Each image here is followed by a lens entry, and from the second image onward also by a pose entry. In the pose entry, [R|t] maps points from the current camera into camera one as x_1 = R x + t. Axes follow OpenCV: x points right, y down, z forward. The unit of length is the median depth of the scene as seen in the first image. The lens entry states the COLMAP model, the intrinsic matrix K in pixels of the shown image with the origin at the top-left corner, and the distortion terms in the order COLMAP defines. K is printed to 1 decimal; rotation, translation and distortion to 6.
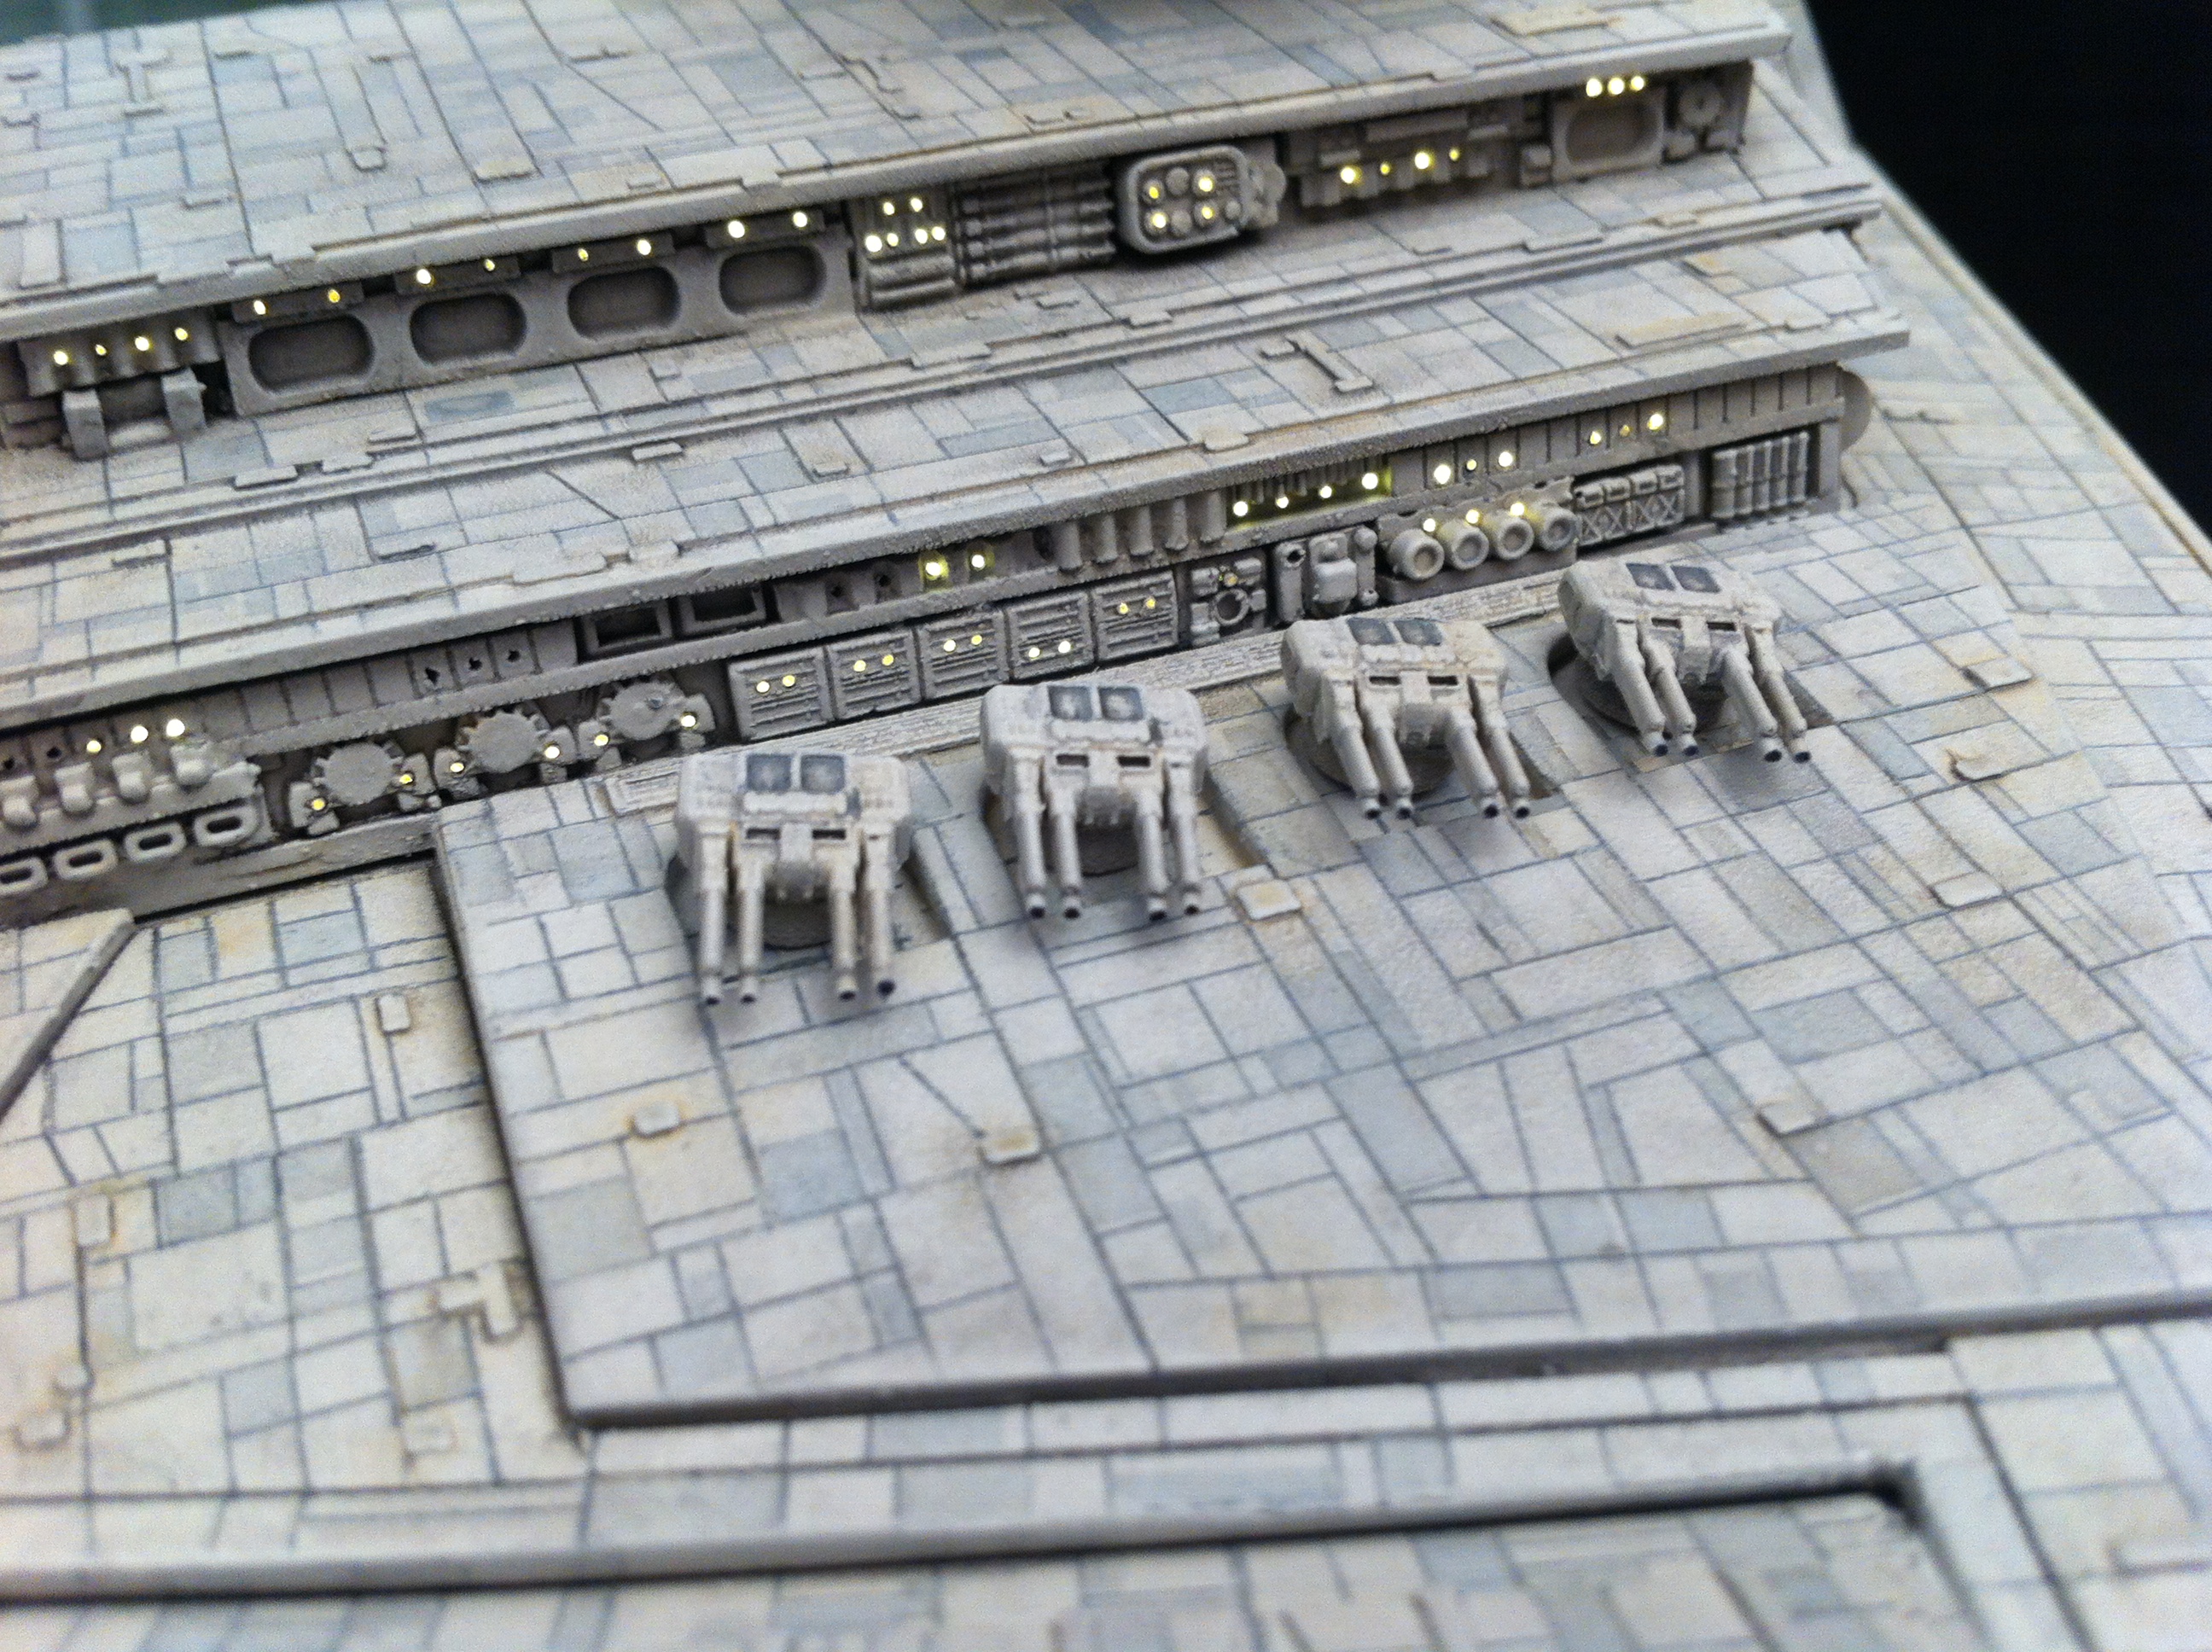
lens RADIAL K [[2234.4, 0, 1106.0], [0, 2234.4, 826.0], [0, 0, 1]] dist [0.106421, -0.483776]
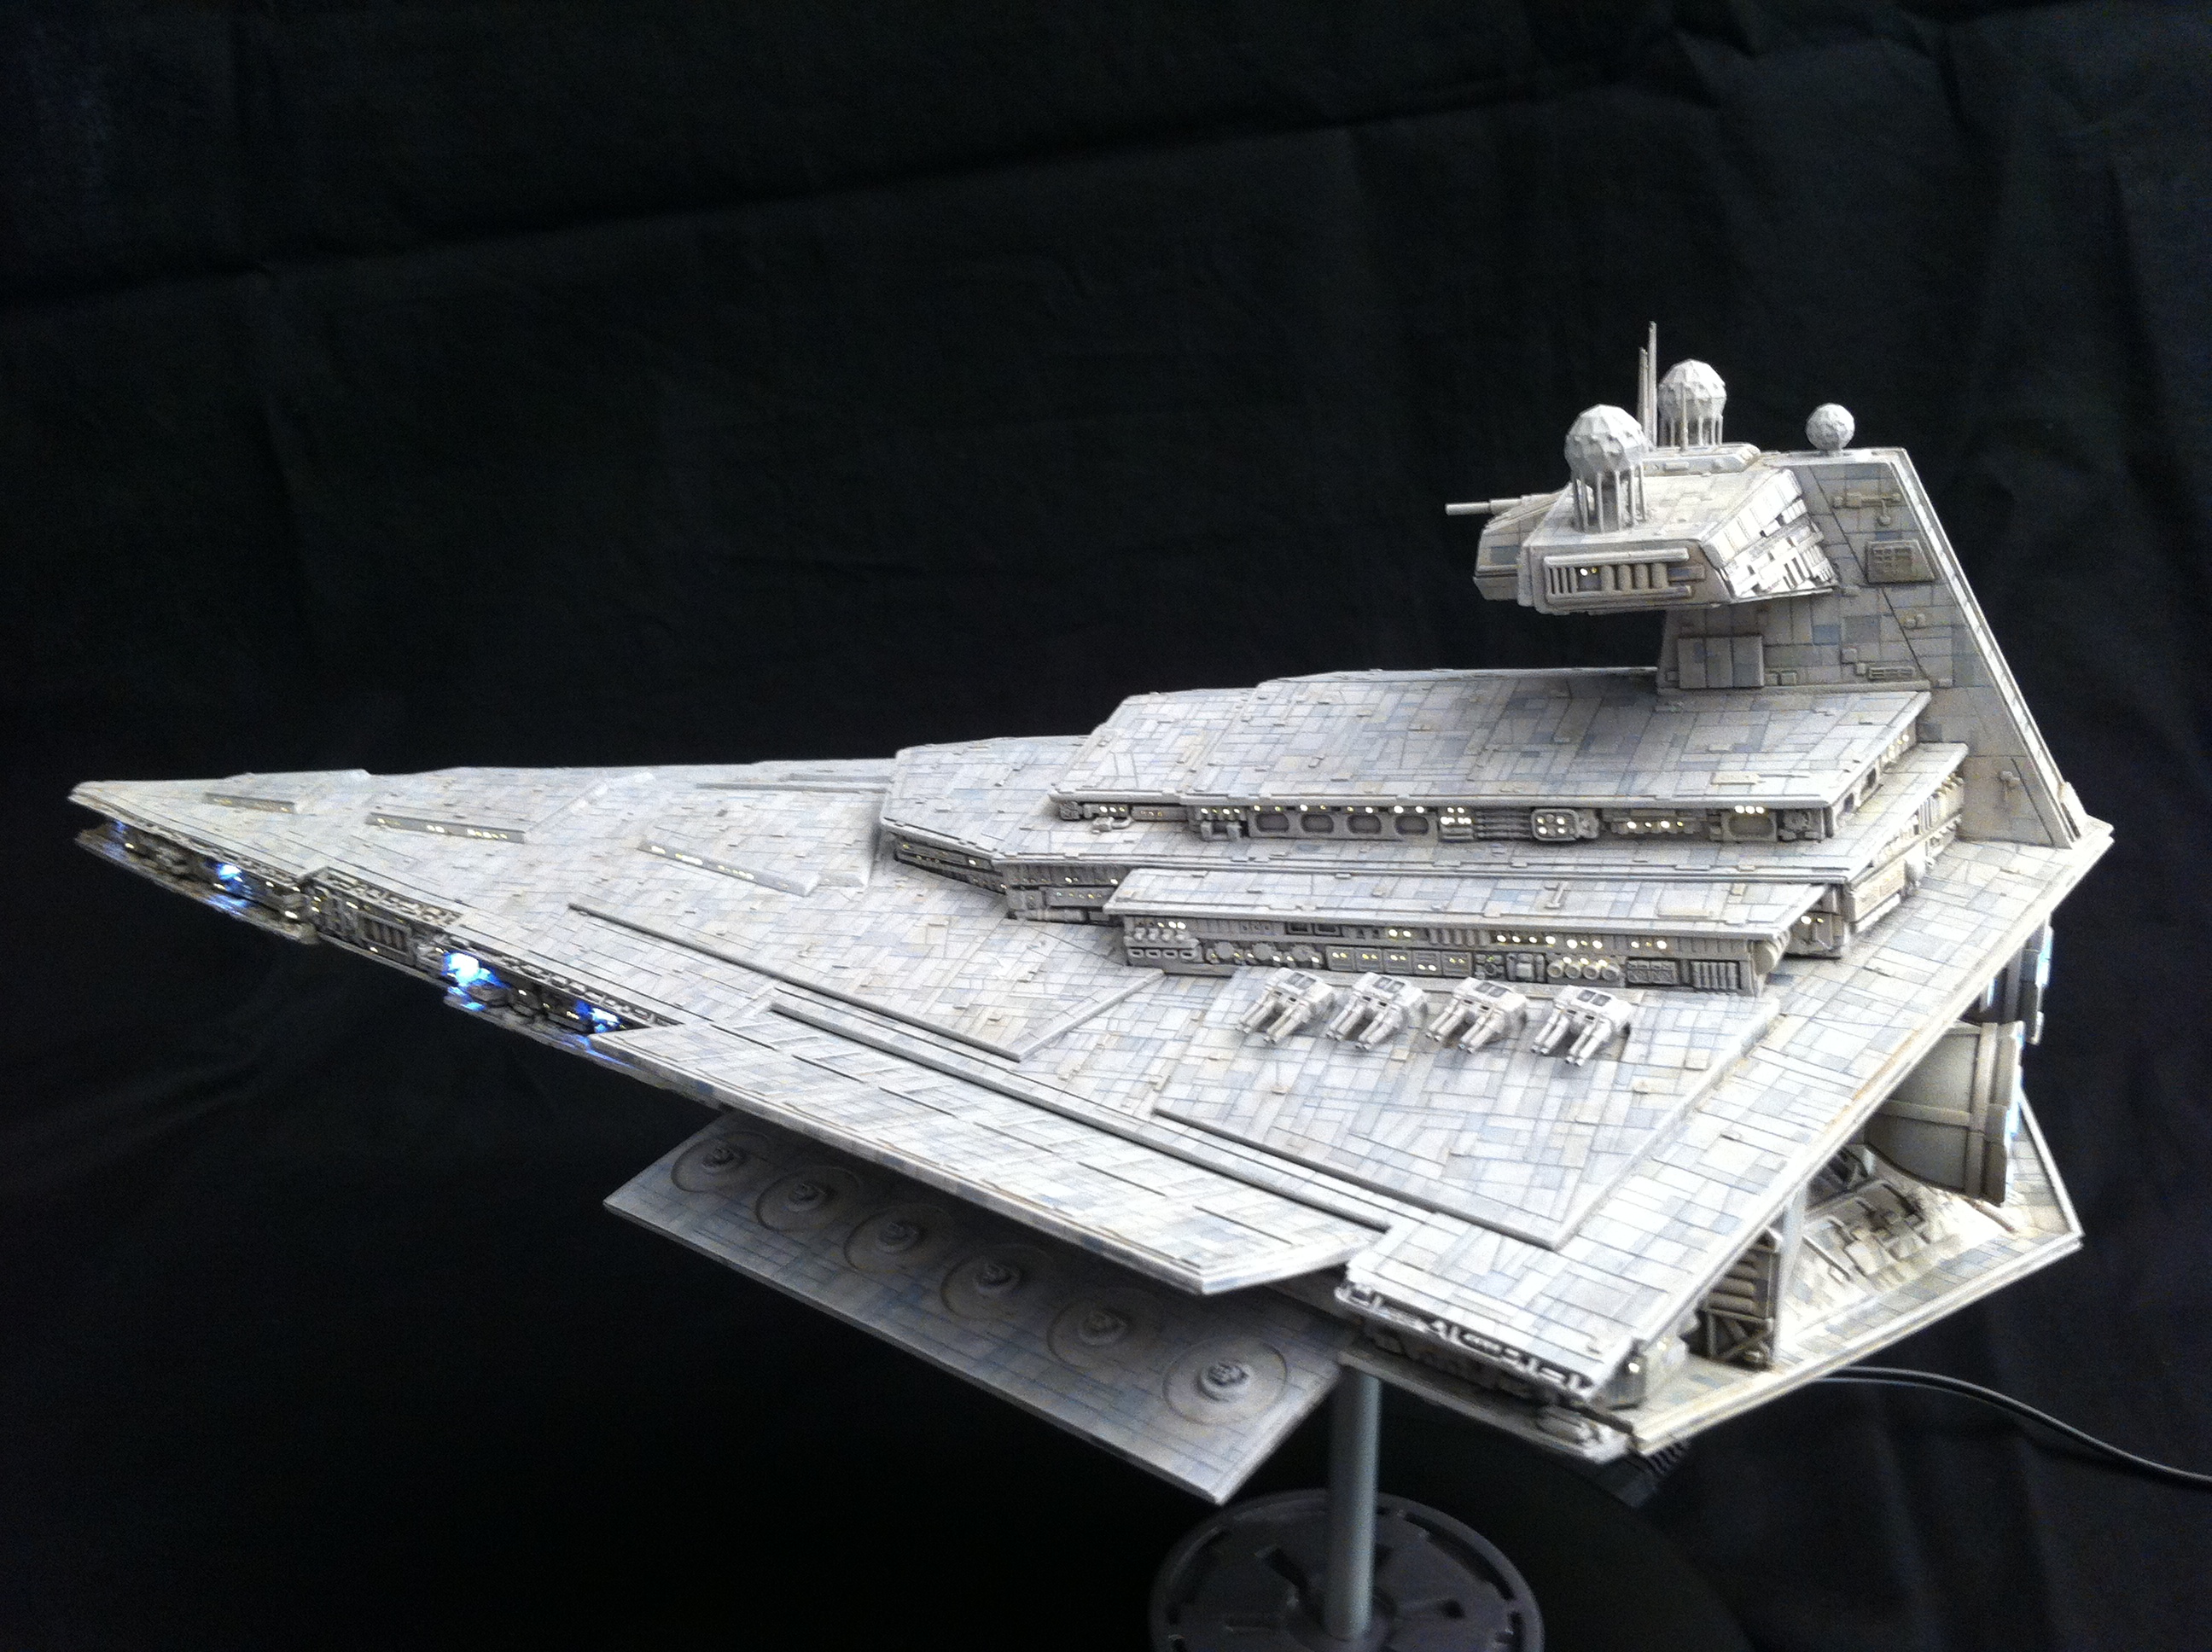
lens RADIAL K [[2226.3, 0, 1114.9], [0, 2226.3, 871.9], [0, 0, 1]] dist [0.103294, -0.396893]
pose [[0.675606, 0.222314, -0.702946, 1.756924], [-0.254115, 0.965246, 0.061038, -0.277007], [0.692085, 0.137392, 0.708619, -1.425141]]
